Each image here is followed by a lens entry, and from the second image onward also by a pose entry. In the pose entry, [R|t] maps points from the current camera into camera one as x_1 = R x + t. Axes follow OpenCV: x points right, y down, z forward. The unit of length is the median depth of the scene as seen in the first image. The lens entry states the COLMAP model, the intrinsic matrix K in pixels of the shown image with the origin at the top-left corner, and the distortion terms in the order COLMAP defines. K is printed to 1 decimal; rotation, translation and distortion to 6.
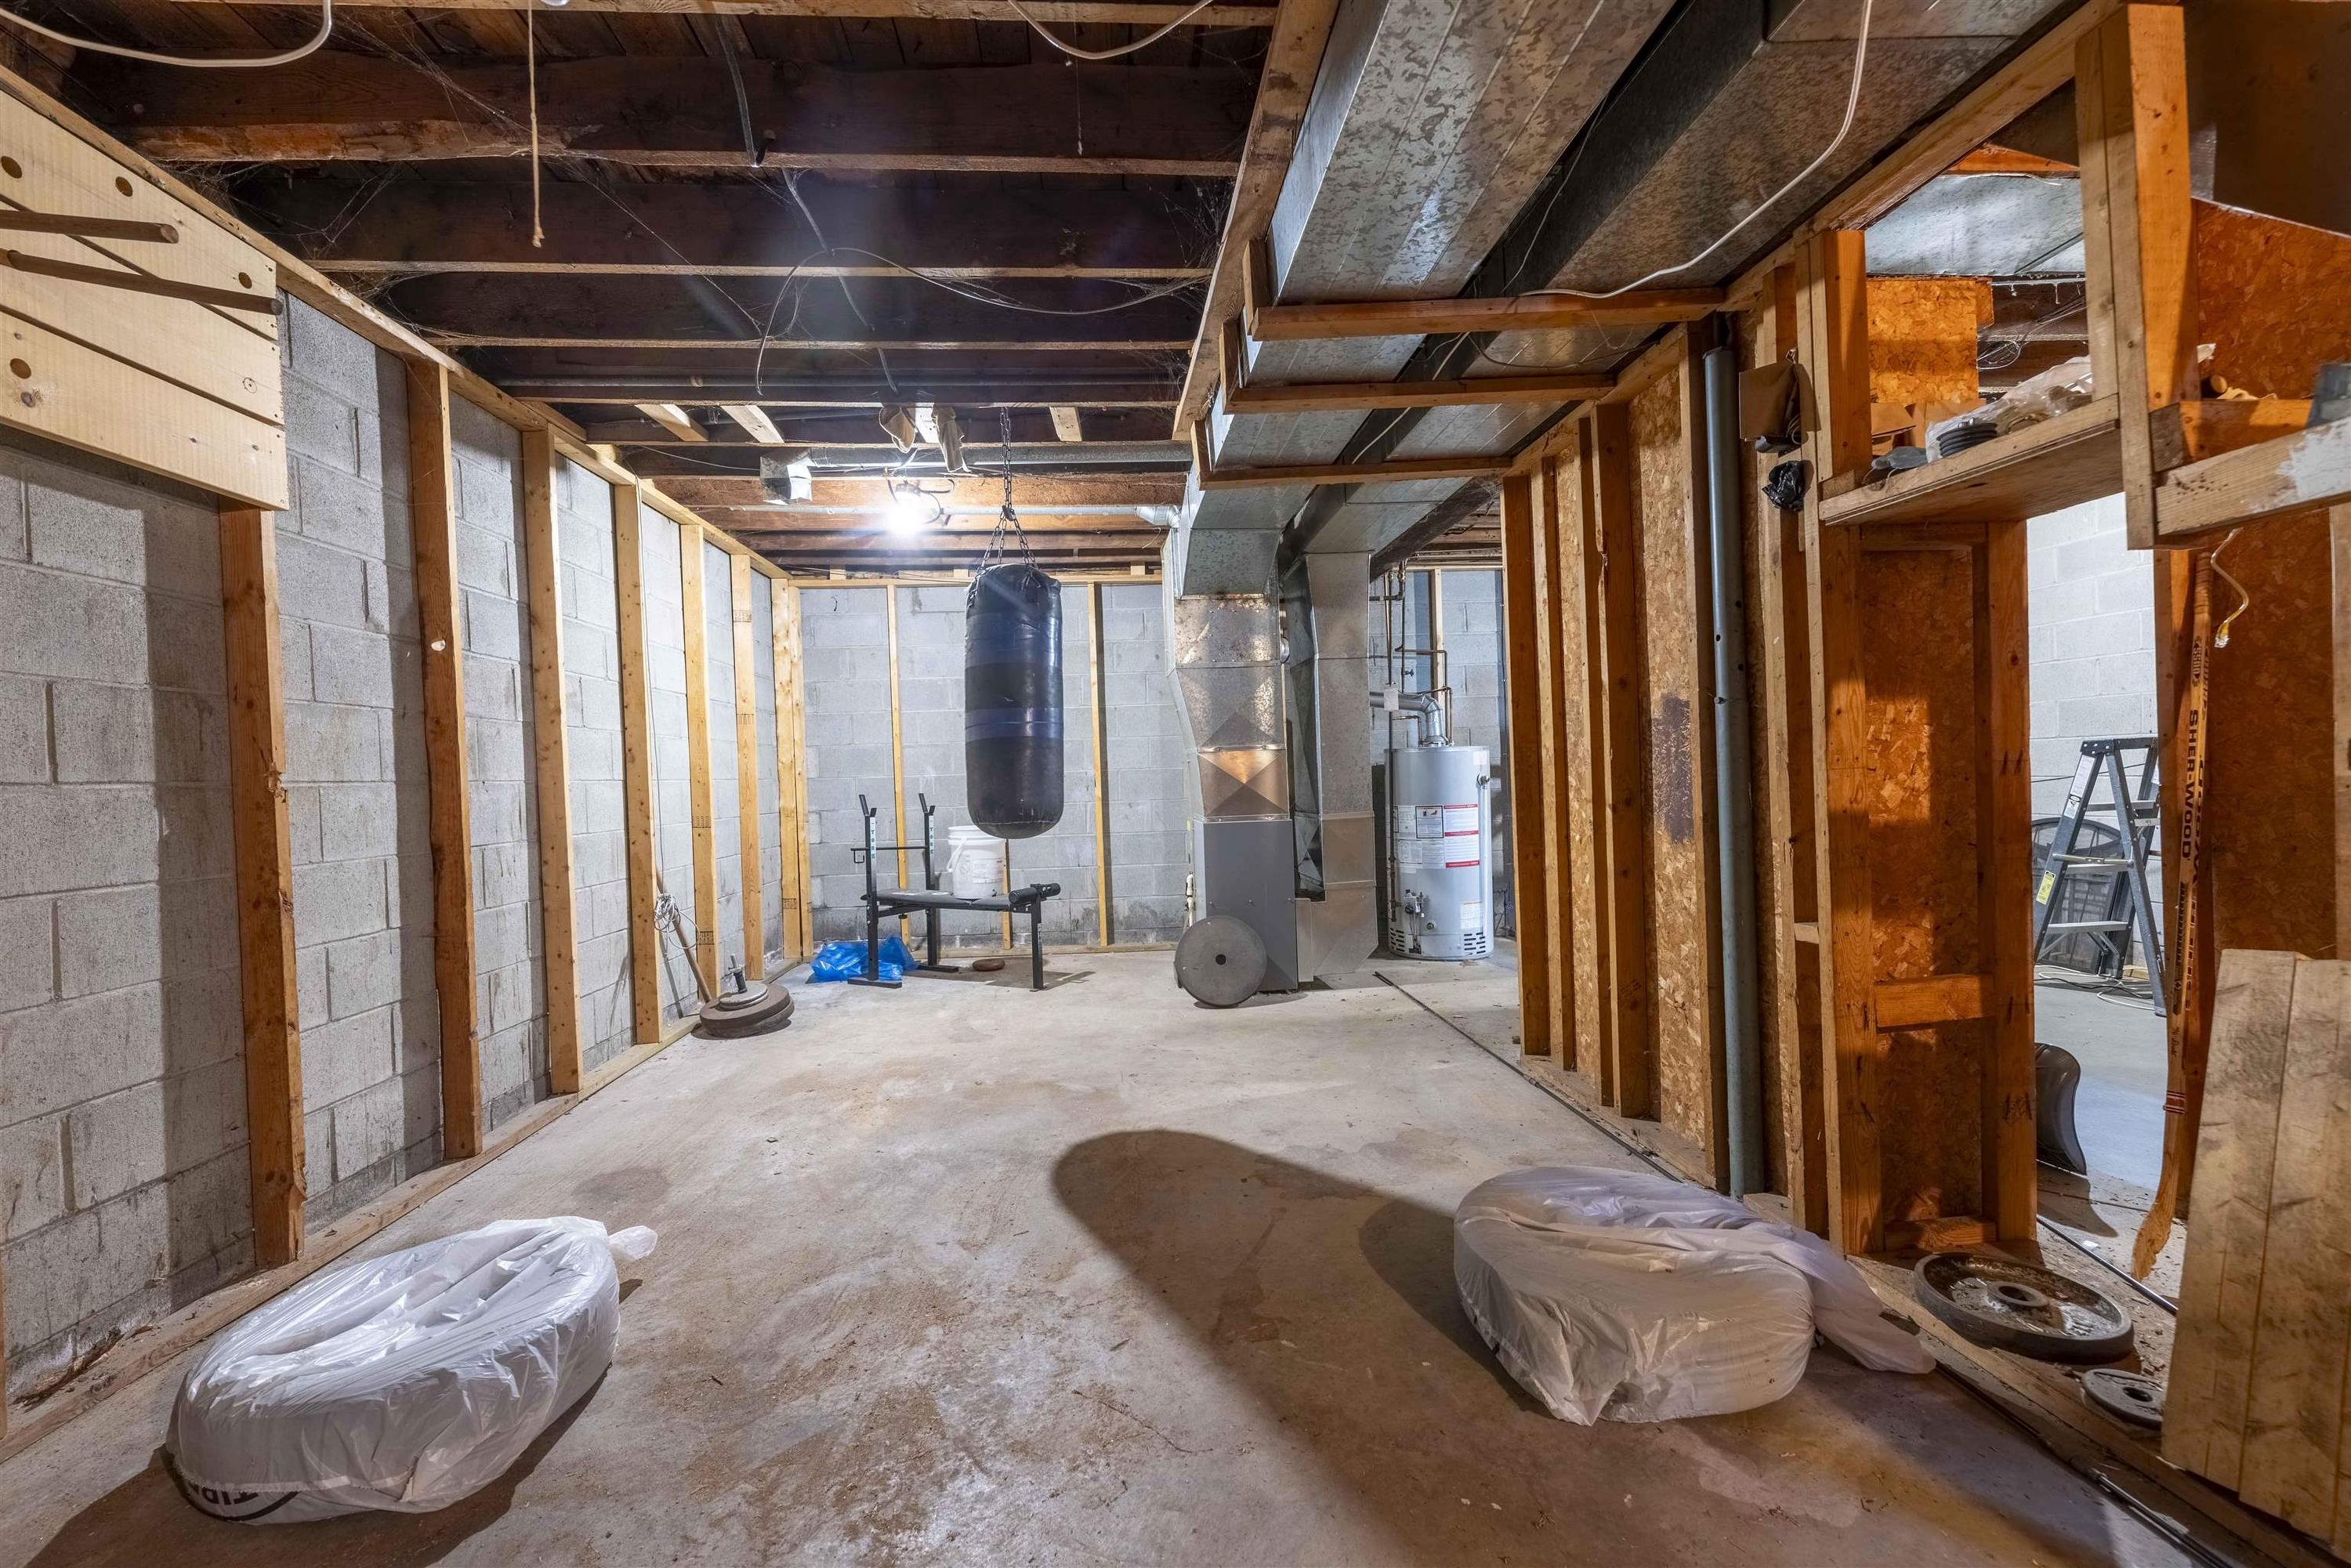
lens RADIAL K [[928.6, 0, 1180.7], [0, 928.6, 789.8], [0, 0, 1]] dist [0.013692, -0.004738]
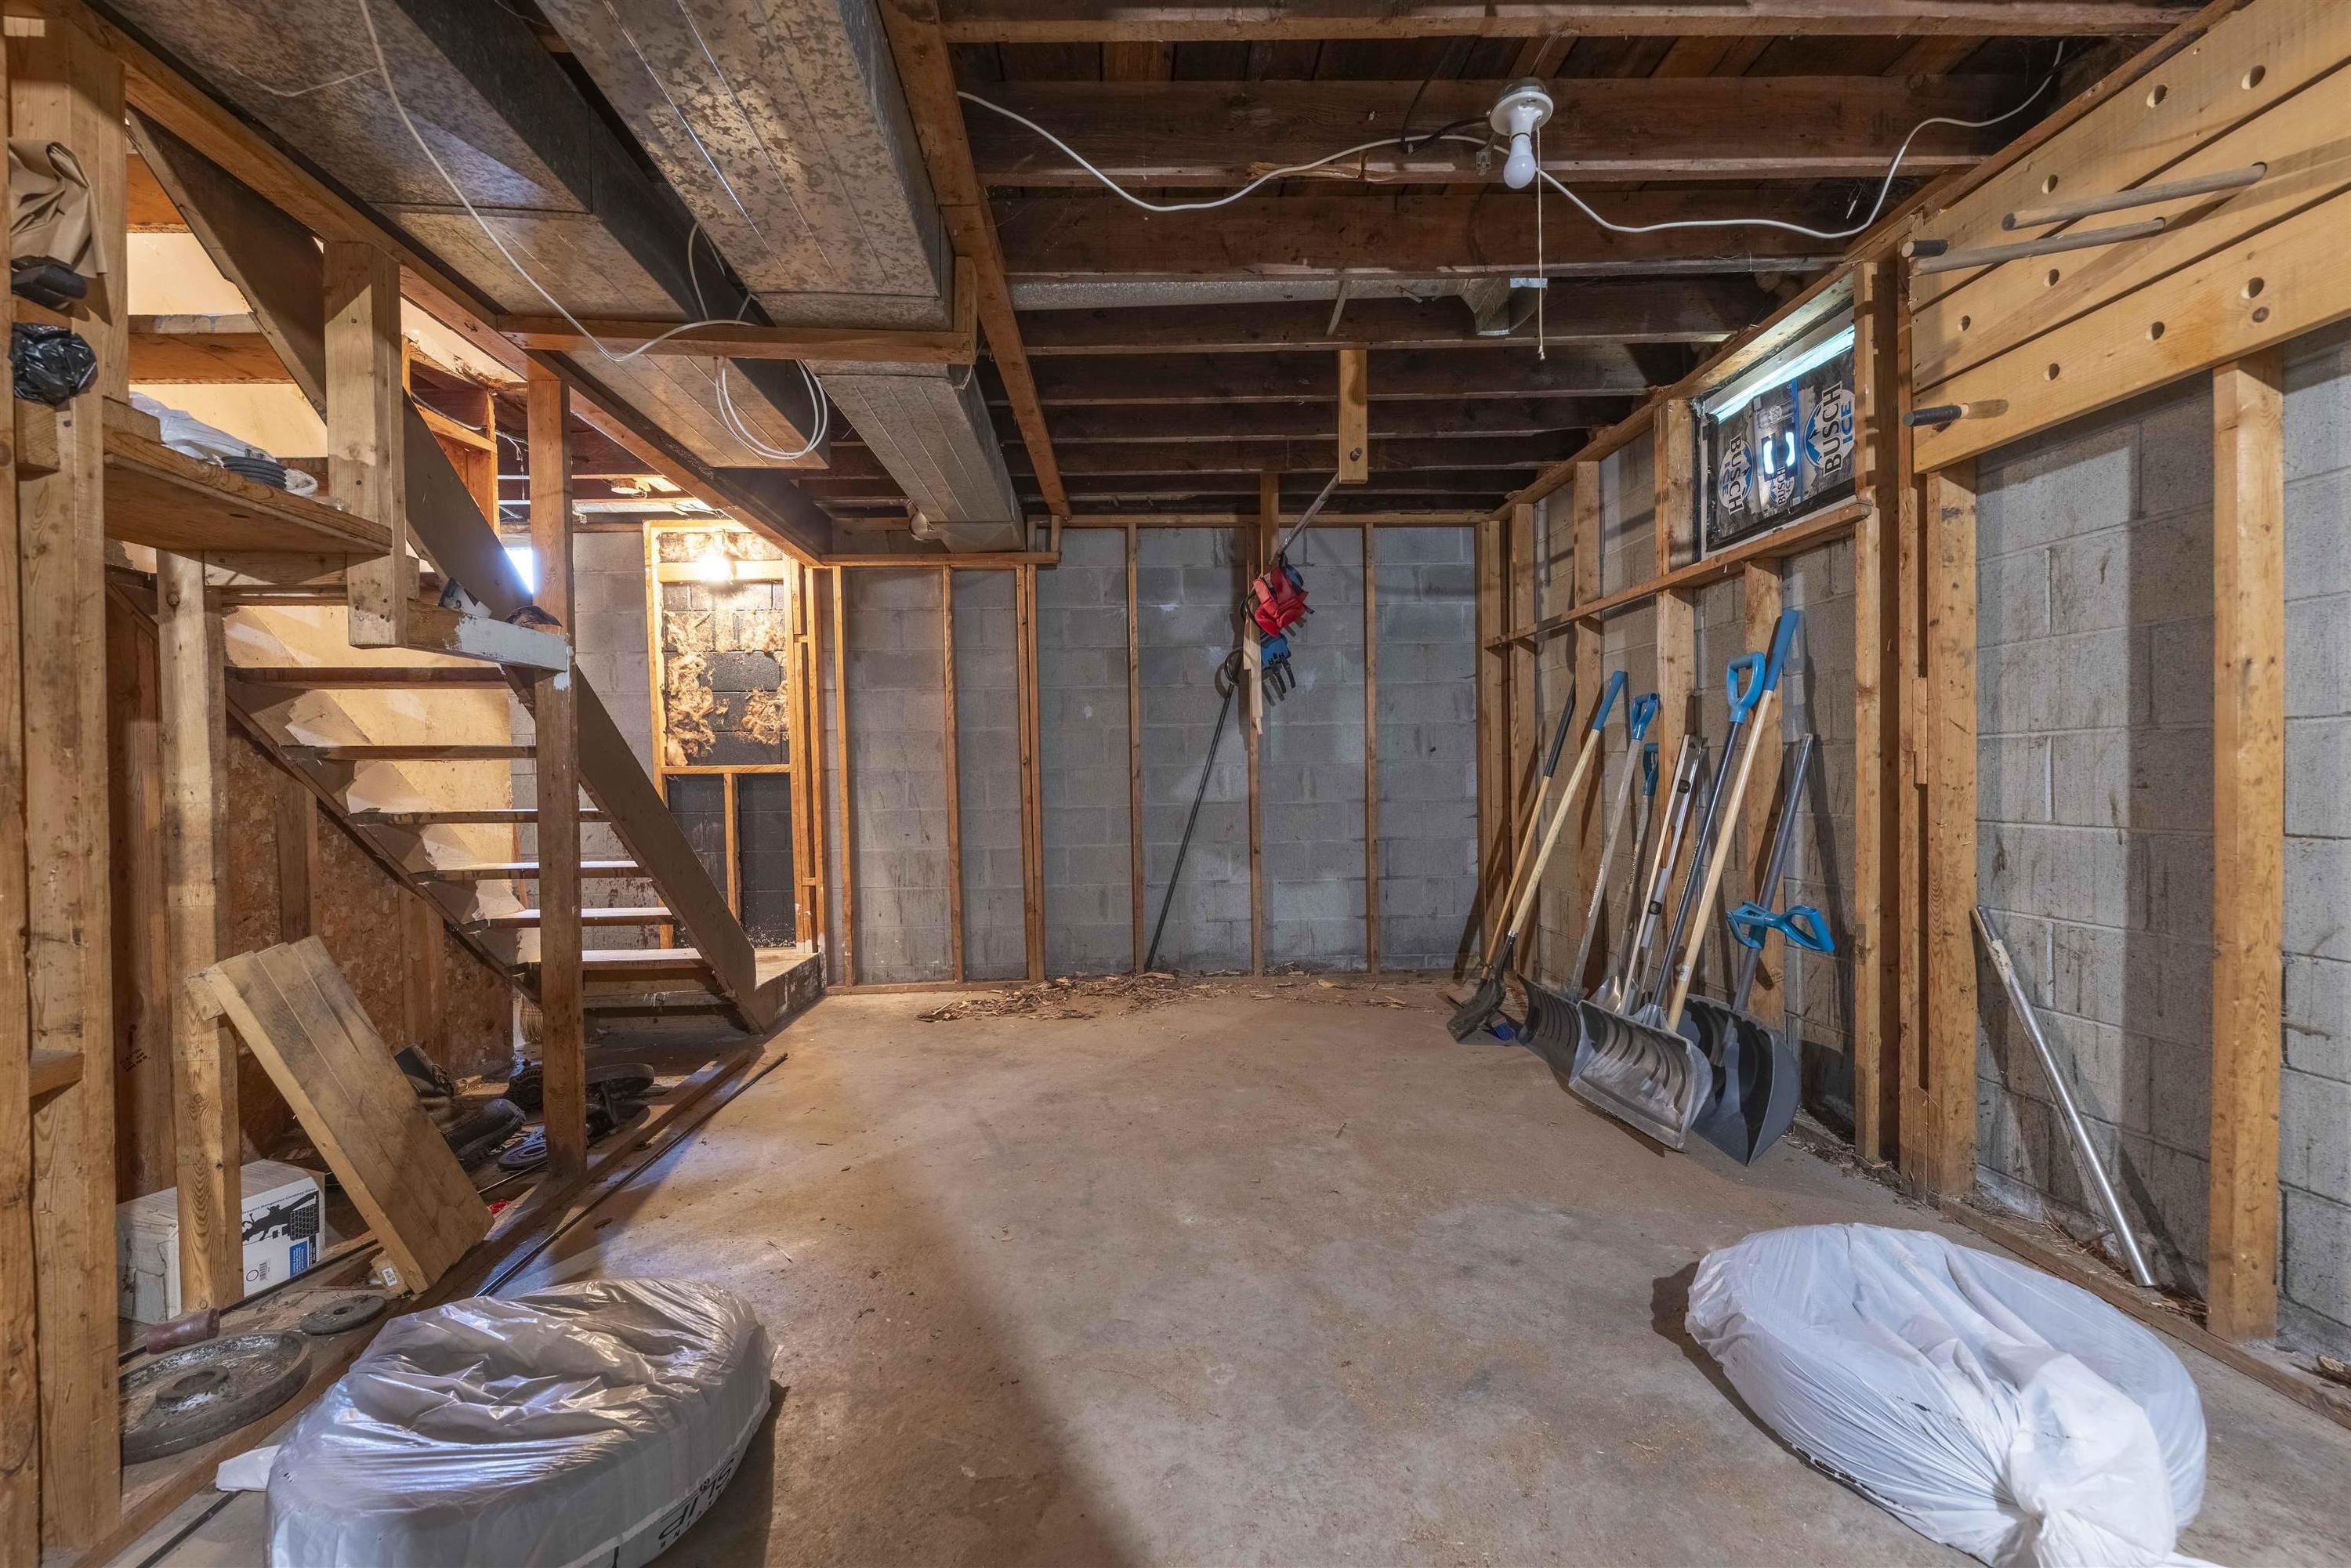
lens RADIAL K [[939.1, 0, 1166.1], [0, 939.1, 790.9], [0, 0, 1]] dist [0.004470, -0.004971]
pose [[-0.998125, 0.061187, 0.001489, -0.102311], [0.061204, 0.997733, 0.027997, -0.032626], [0.000228, 0.028036, -0.999607, 1.977719]]
